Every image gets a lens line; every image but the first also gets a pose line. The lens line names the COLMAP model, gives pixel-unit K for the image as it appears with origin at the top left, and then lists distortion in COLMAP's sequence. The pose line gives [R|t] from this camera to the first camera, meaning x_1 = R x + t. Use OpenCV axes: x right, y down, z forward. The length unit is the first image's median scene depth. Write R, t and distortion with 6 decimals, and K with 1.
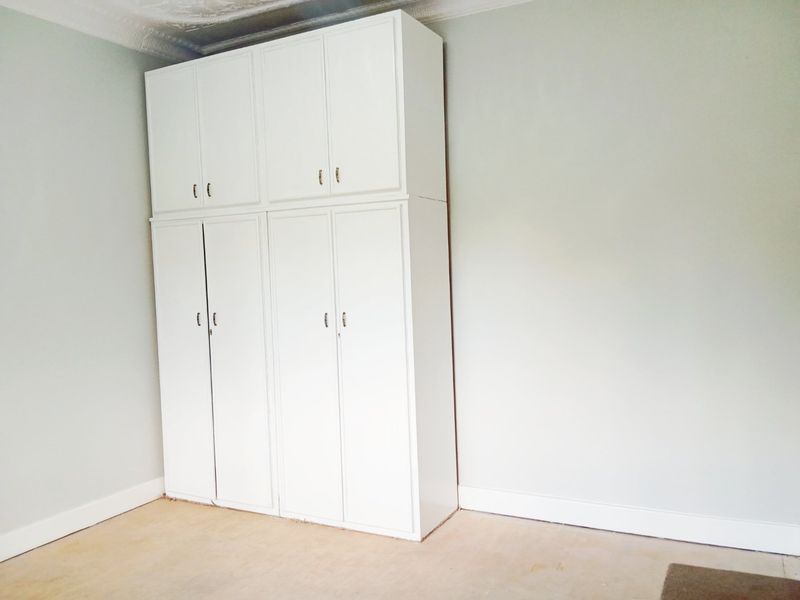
lens RADIAL K [[656.8, 0, 403.3], [0, 656.8, 299.2], [0, 0, 1]] dist [0.022705, -0.083758]
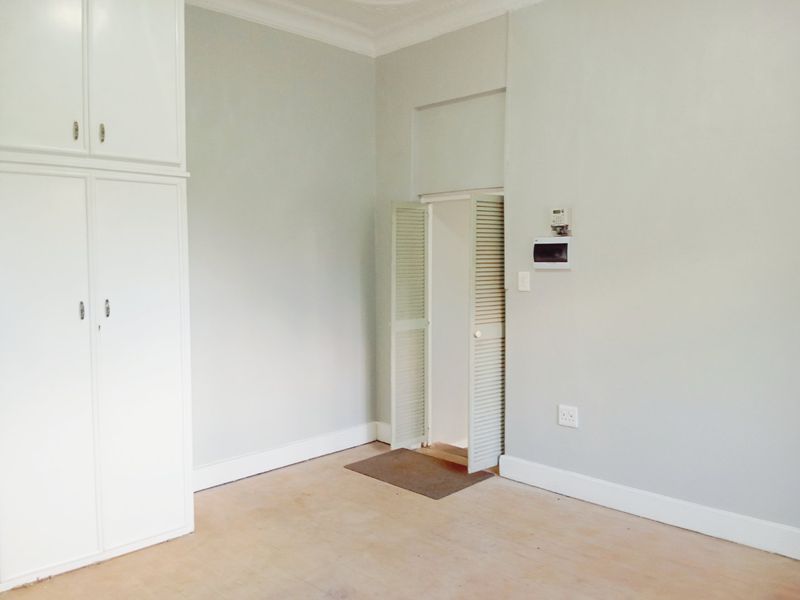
lens RADIAL K [[656.8, 0, 404.4], [0, 656.8, 299.0], [0, 0, 1]] dist [0.022705, -0.083758]
pose [[0.285076, -0.031600, 0.957984, -0.791332], [0.030929, 0.999239, 0.023757, 0.011202], [-0.958006, 0.022857, 0.285836, 0.408658]]
